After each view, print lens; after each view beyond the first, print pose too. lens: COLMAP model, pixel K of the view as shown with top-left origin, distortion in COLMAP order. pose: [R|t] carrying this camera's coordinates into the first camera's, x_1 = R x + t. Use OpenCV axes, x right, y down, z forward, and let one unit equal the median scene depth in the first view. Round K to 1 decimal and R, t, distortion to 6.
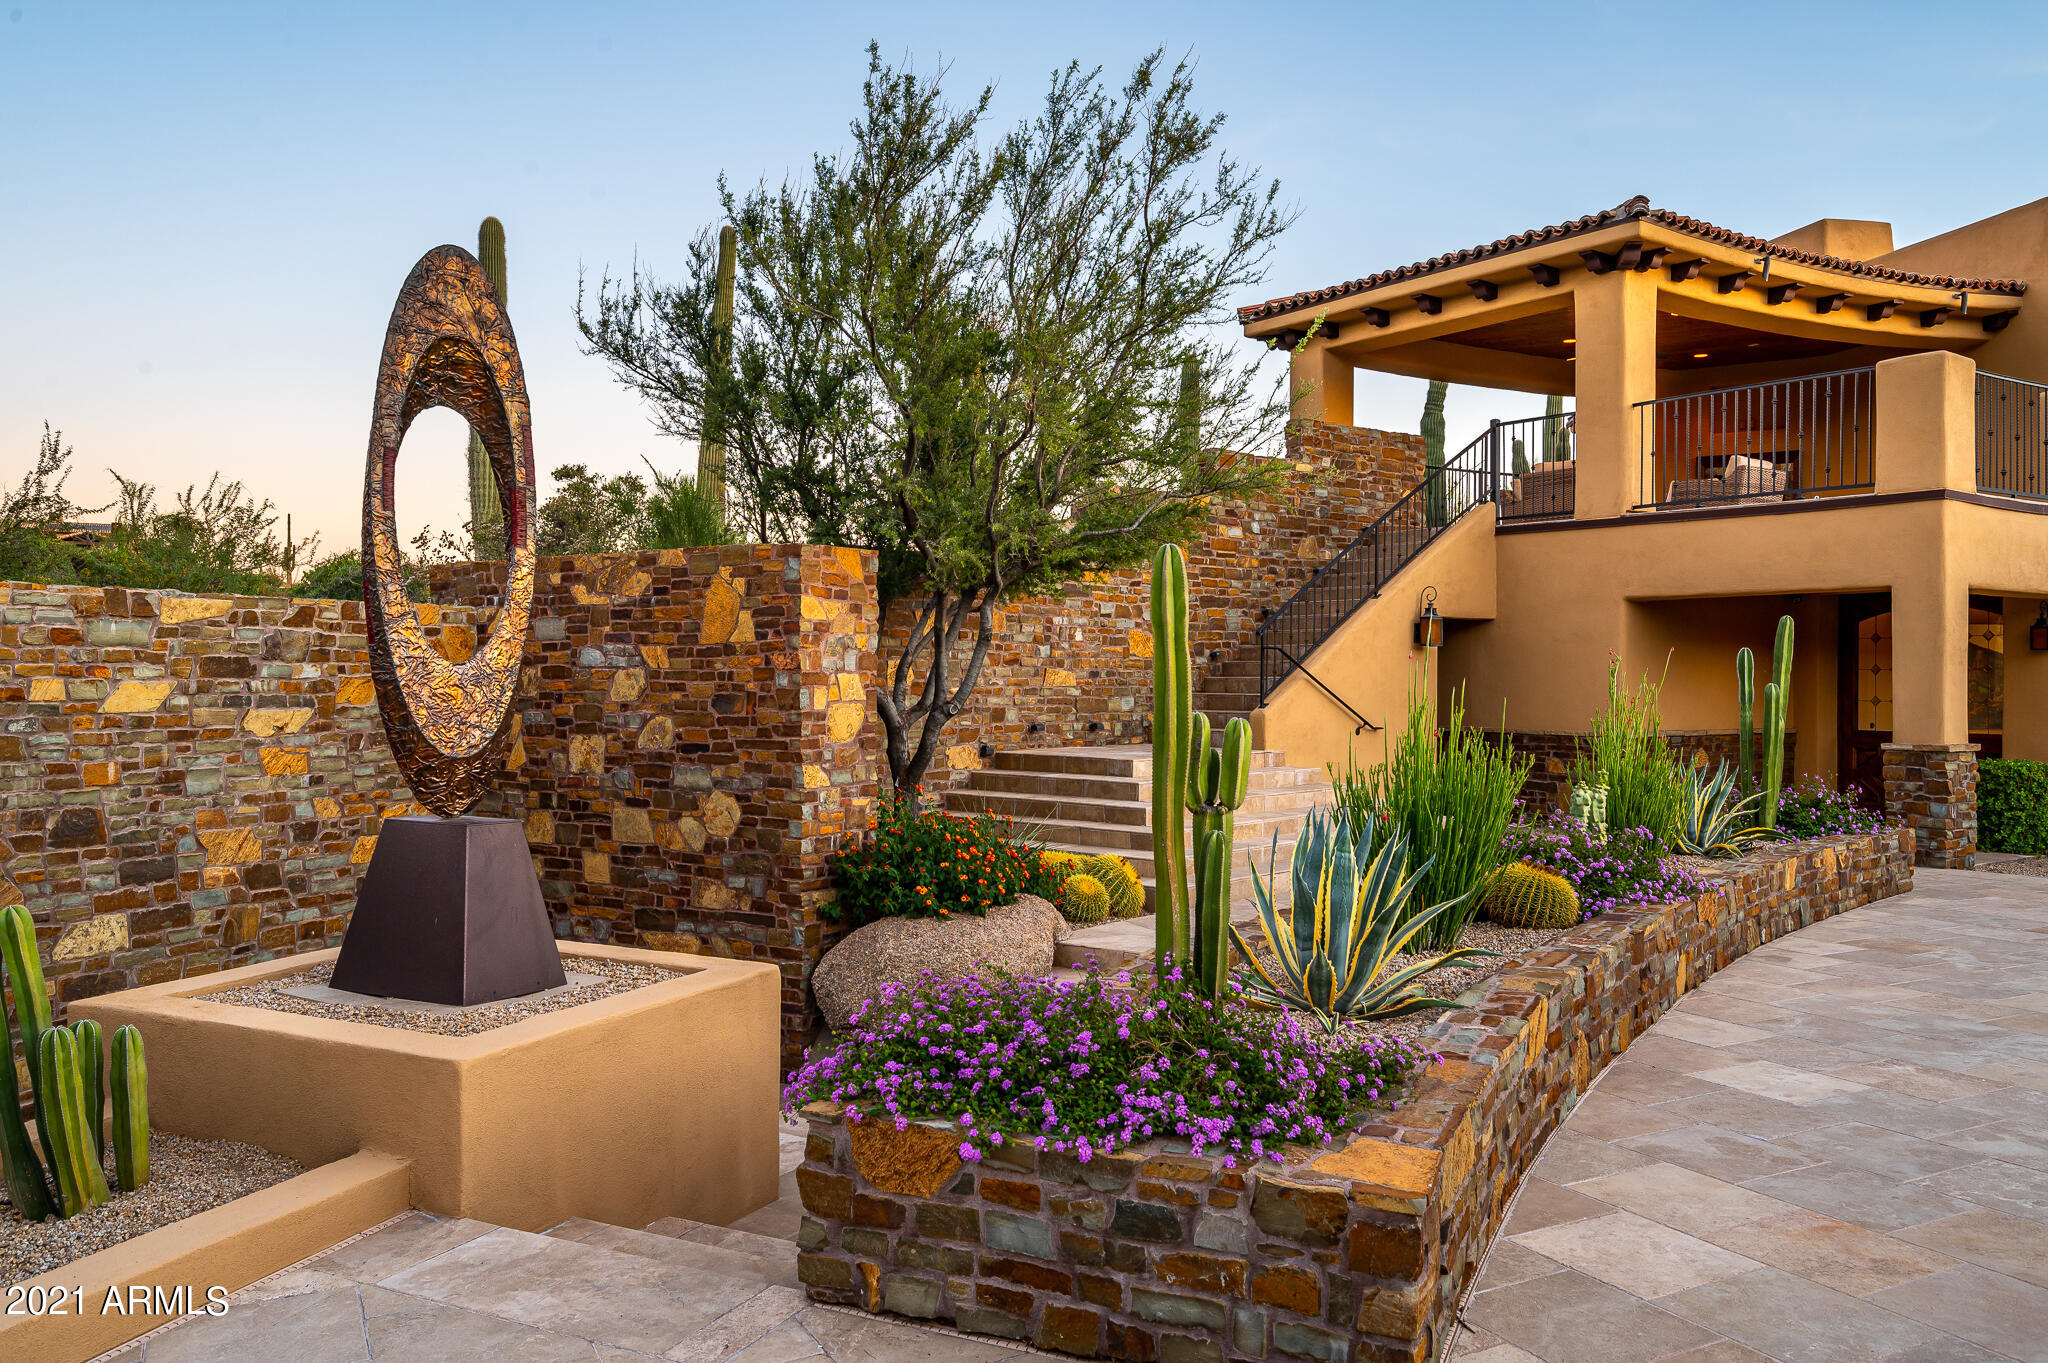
lens RADIAL K [[1498.9, 0, 1024.0], [0, 1498.9, 681.5], [0, 0, 1]] dist [-0.005142, 0.001394]
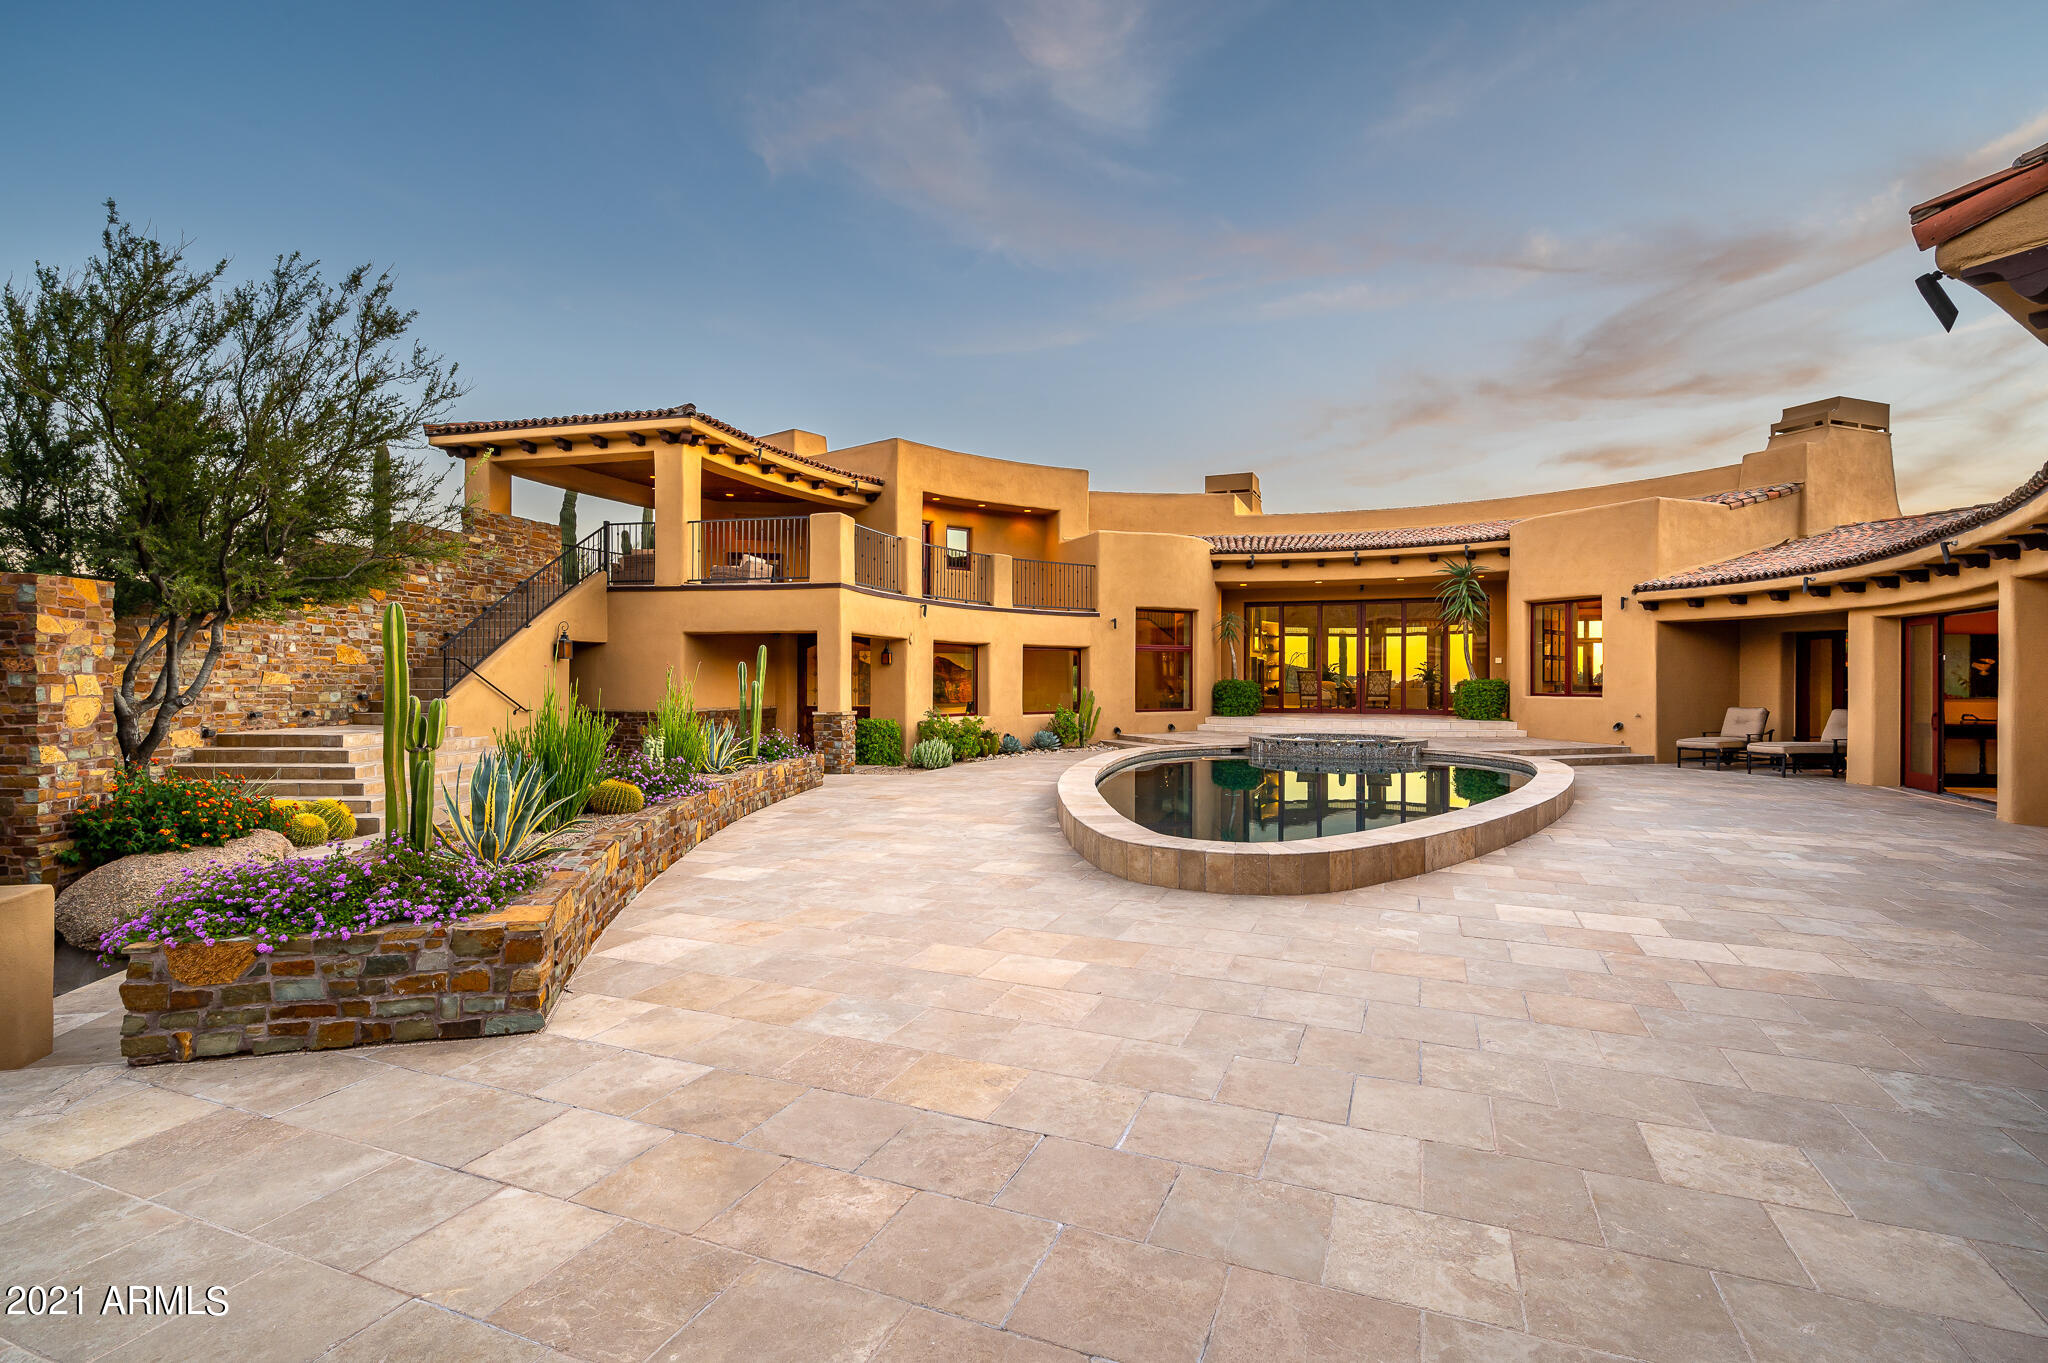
lens RADIAL K [[981.7, 0, 1024.0], [0, 981.7, 681.5], [0, 0, 1]] dist [0.000439, 0.000408]
pose [[0.768017, -0.002768, 0.640424, -0.037254], [0.002947, 0.999995, 0.000788, 0.002269], [-0.640423, 0.001282, 0.768021, -0.186832]]
